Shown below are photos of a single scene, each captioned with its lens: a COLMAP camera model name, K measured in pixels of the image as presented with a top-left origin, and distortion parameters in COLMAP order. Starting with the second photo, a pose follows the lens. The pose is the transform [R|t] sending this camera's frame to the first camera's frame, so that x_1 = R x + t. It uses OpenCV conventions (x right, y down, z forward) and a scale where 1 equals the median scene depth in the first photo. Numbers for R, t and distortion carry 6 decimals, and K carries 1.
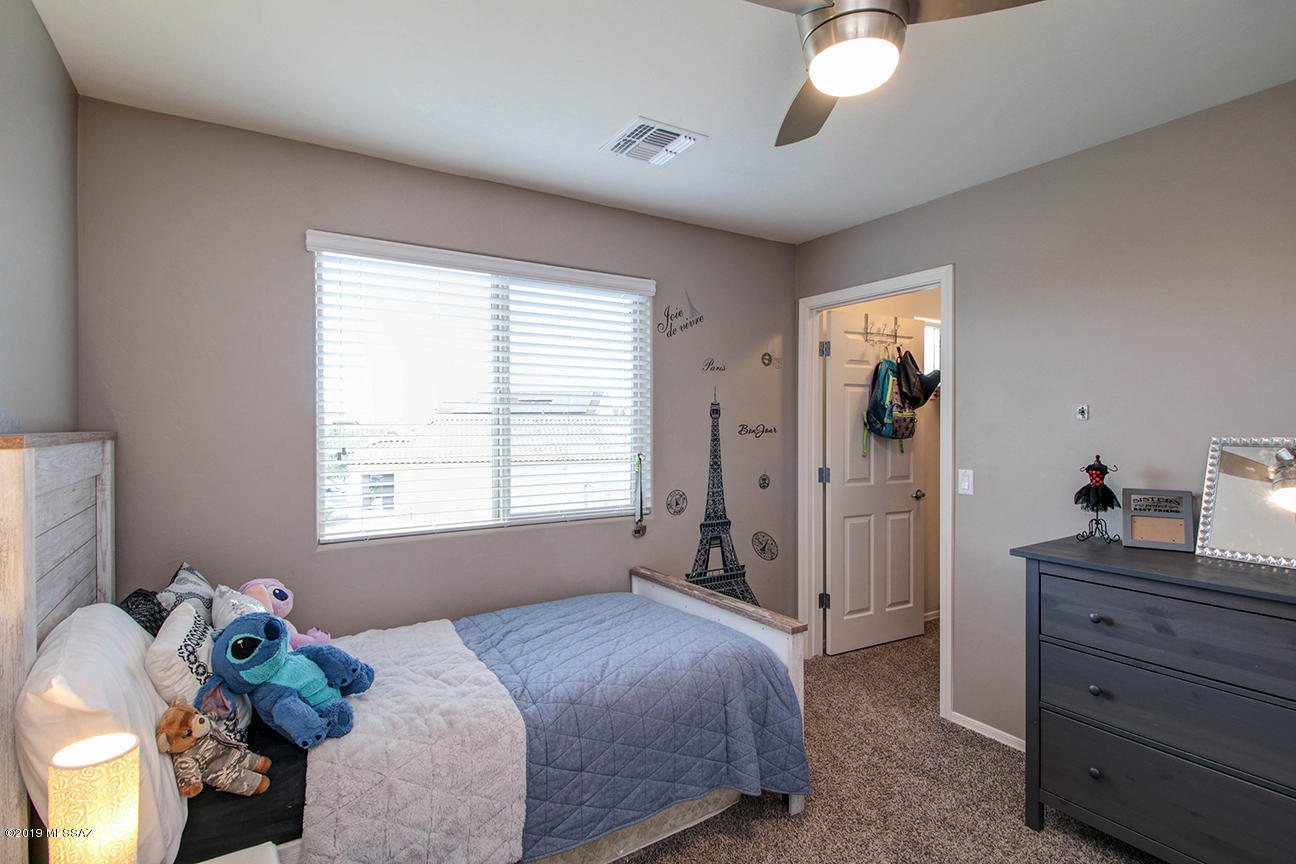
lens RADIAL K [[627.1, 0, 647.8], [0, 627.1, 425.7], [0, 0, 1]] dist [0.006626, -0.000263]
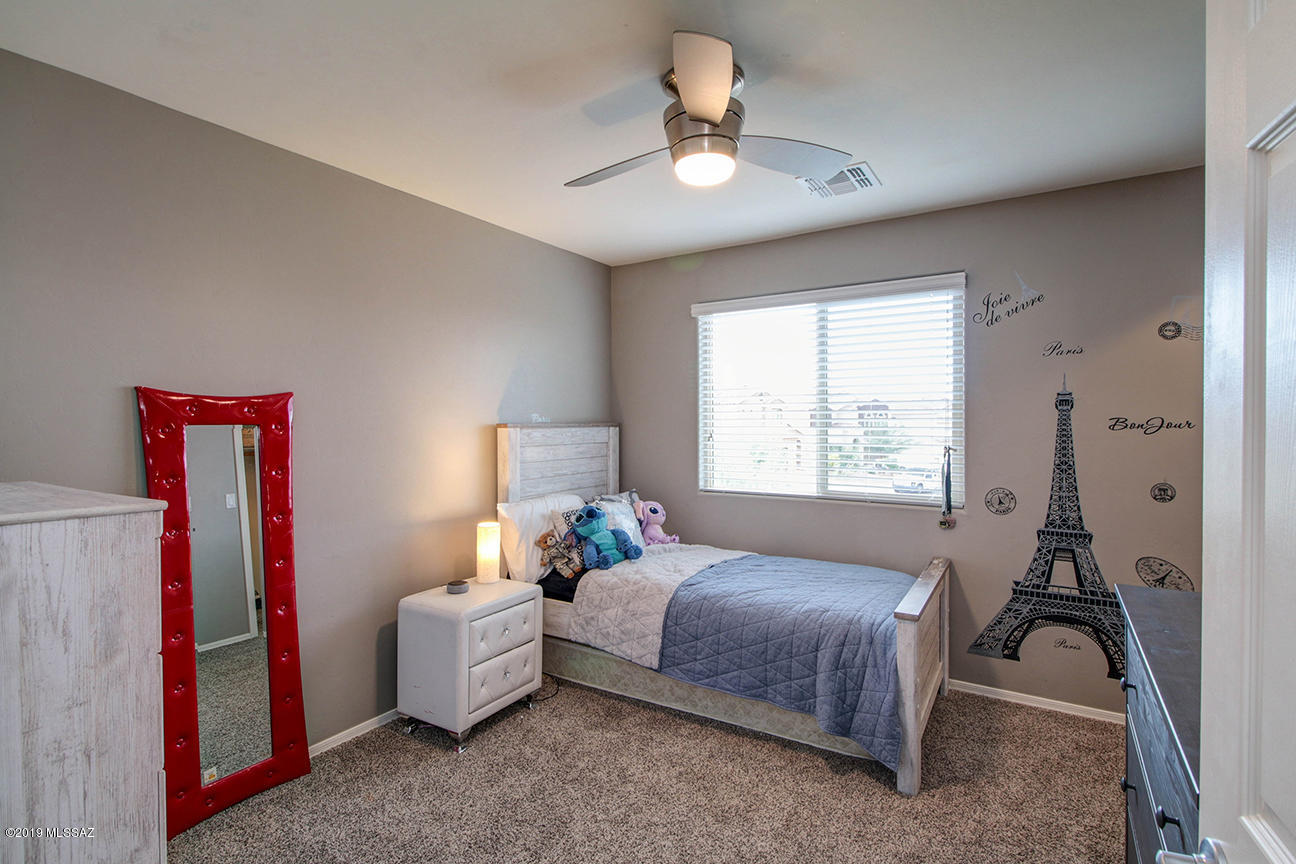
lens RADIAL K [[627.1, 0, 646.8], [0, 627.1, 432.2], [0, 0, 1]] dist [0.006626, -0.000263]
pose [[0.416825, 0.012196, -0.908905, 0.660137], [0.000424, 0.999907, 0.013611, 0.005871], [0.908986, -0.006059, 0.416782, 0.124865]]
